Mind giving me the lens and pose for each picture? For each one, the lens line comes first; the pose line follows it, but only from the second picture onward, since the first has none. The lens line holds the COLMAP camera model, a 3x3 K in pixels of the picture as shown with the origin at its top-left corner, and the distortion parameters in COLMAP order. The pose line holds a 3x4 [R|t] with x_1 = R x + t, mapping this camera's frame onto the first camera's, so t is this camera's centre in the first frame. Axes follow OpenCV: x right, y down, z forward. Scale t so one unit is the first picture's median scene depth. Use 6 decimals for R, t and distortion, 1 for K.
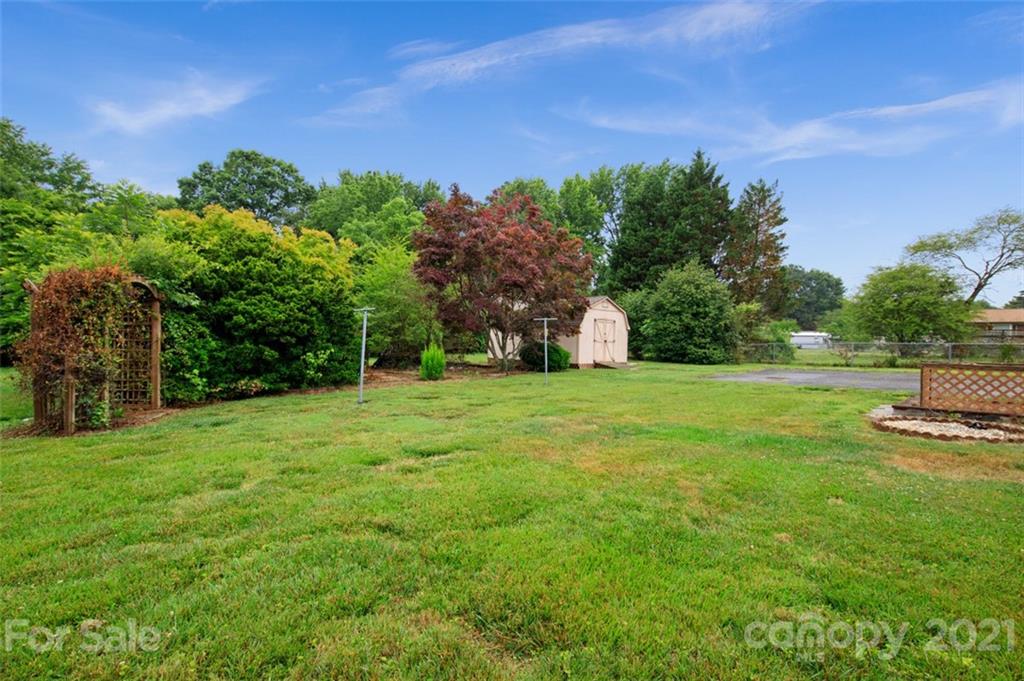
lens RADIAL K [[457.6, 0, 512.0], [0, 457.6, 340.5], [0, 0, 1]] dist [0.001269, -0.000360]
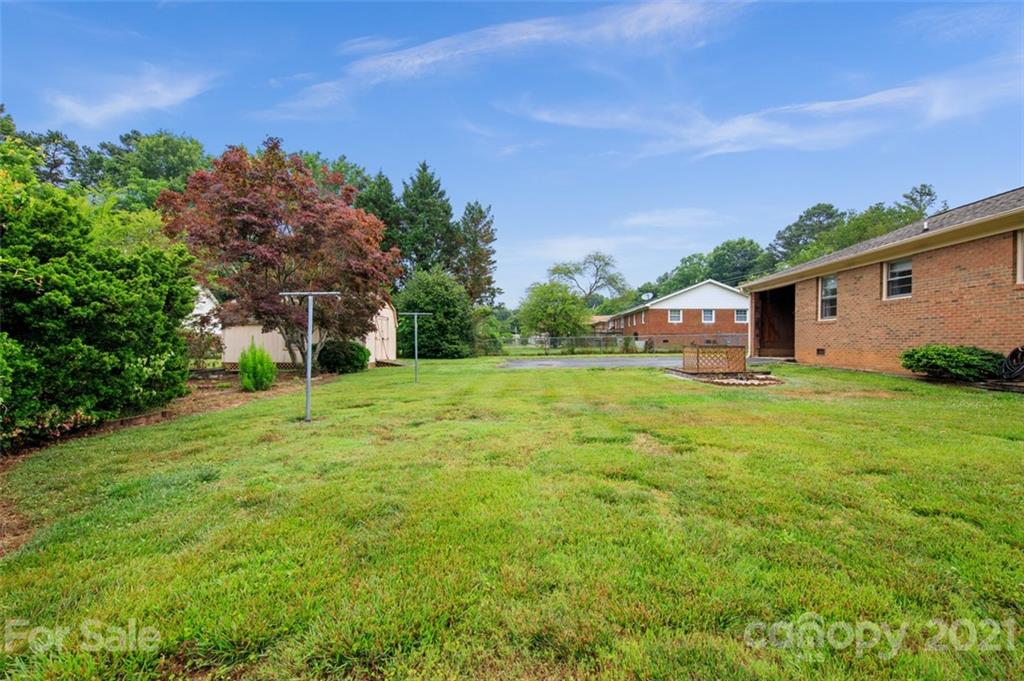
lens RADIAL K [[457.6, 0, 512.0], [0, 457.6, 340.5], [0, 0, 1]] dist [0.001269, -0.000360]
pose [[0.713536, -0.015261, 0.700452, -0.257656], [0.015977, 0.999857, 0.005508, 0.004137], [-0.700436, 0.007261, 0.713678, 0.103138]]
